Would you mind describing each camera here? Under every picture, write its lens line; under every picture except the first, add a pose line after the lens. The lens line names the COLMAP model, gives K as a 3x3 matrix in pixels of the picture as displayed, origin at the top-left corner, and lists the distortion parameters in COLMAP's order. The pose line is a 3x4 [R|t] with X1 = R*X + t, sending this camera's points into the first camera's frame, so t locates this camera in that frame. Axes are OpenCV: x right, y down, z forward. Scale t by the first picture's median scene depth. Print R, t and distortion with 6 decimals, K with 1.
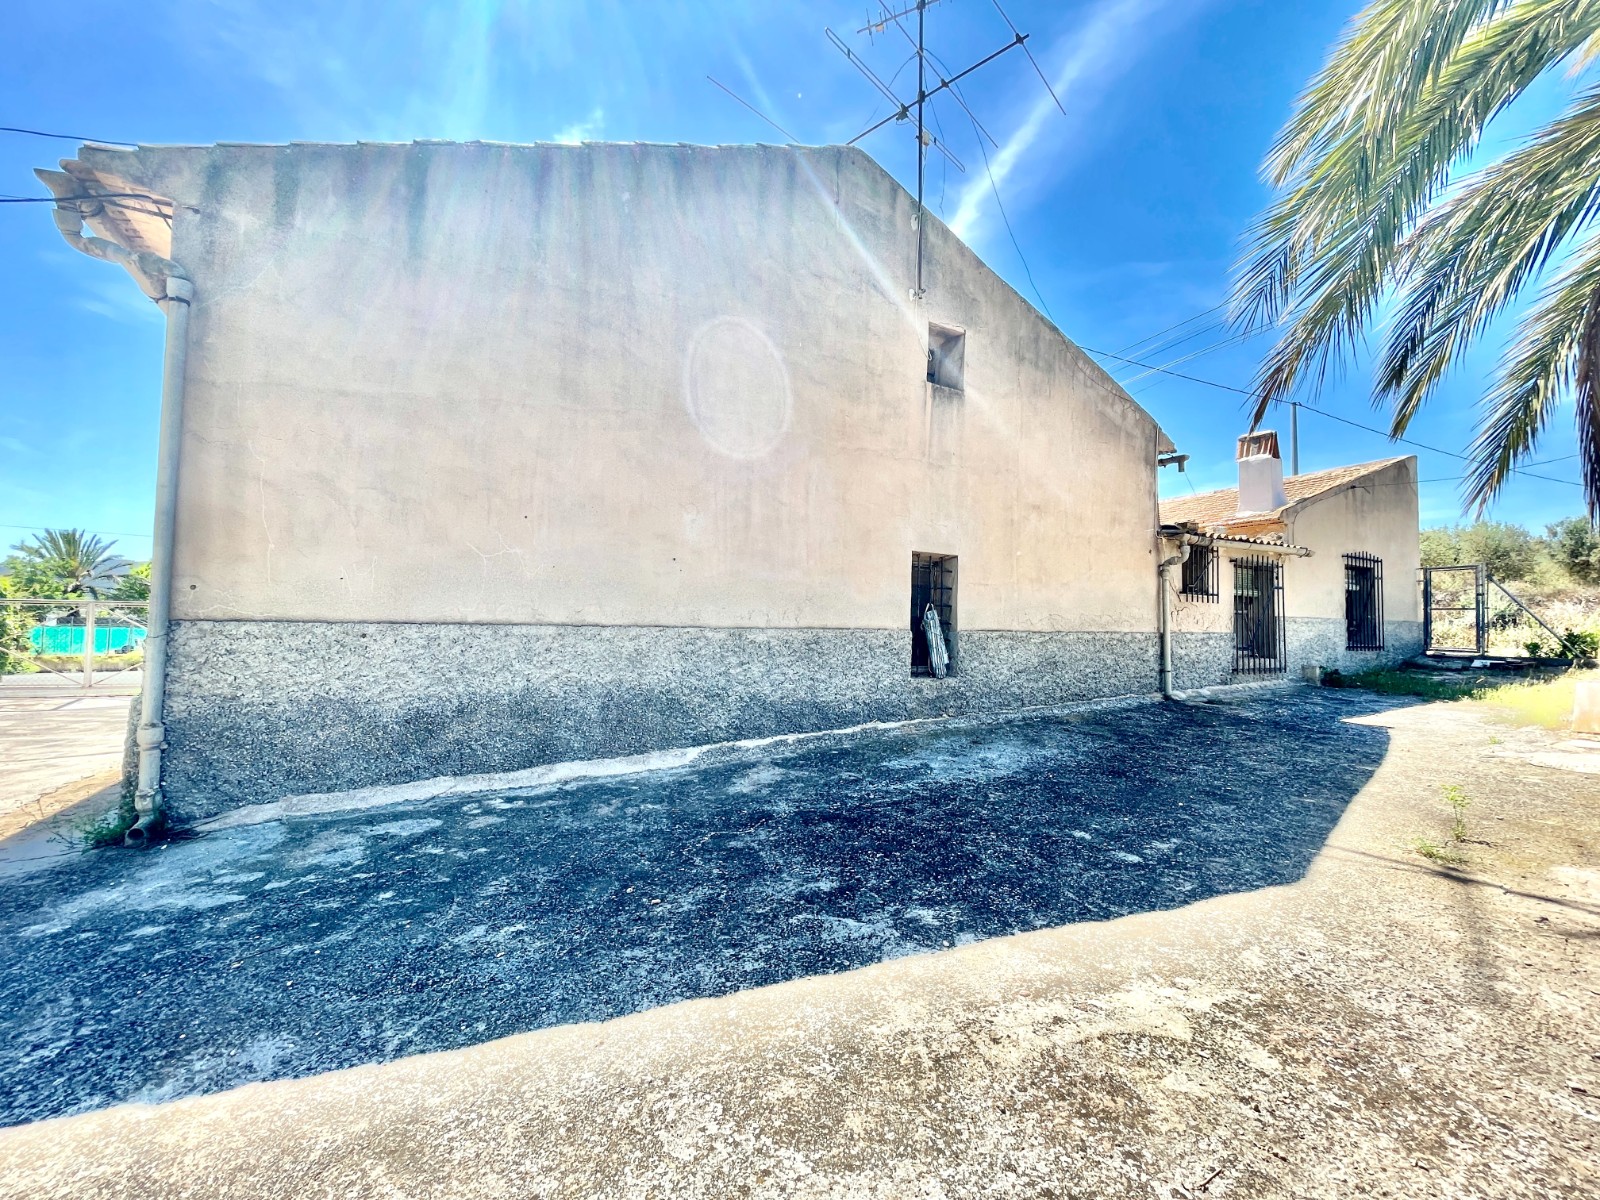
lens RADIAL K [[648.2, 0, 795.0], [0, 648.2, 590.0], [0, 0, 1]] dist [-0.000221, -0.000596]
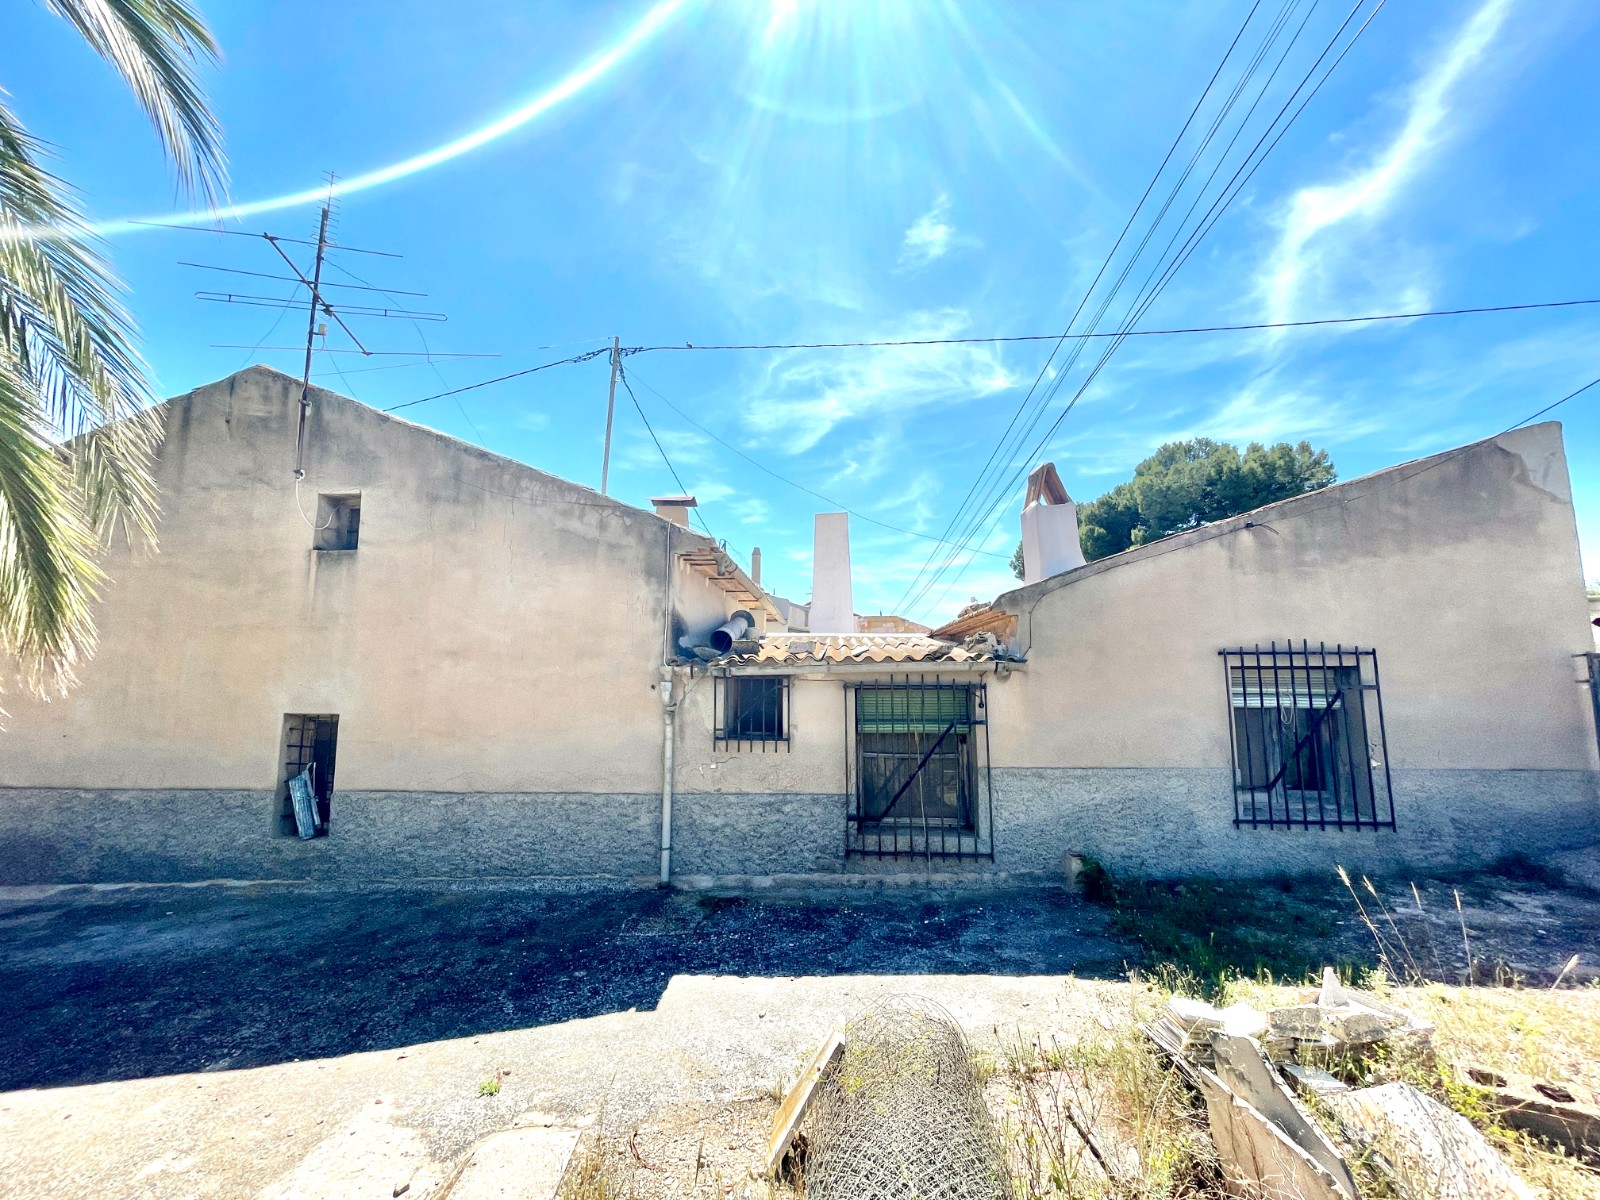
lens RADIAL K [[648.2, 0, 797.8], [0, 648.2, 609.3], [0, 0, 1]] dist [-0.000221, -0.000596]
pose [[0.836299, -0.091585, -0.540570, 1.466082], [0.043817, 0.993961, -0.100611, -0.086205], [0.546520, 0.060454, 0.835261, 0.569441]]
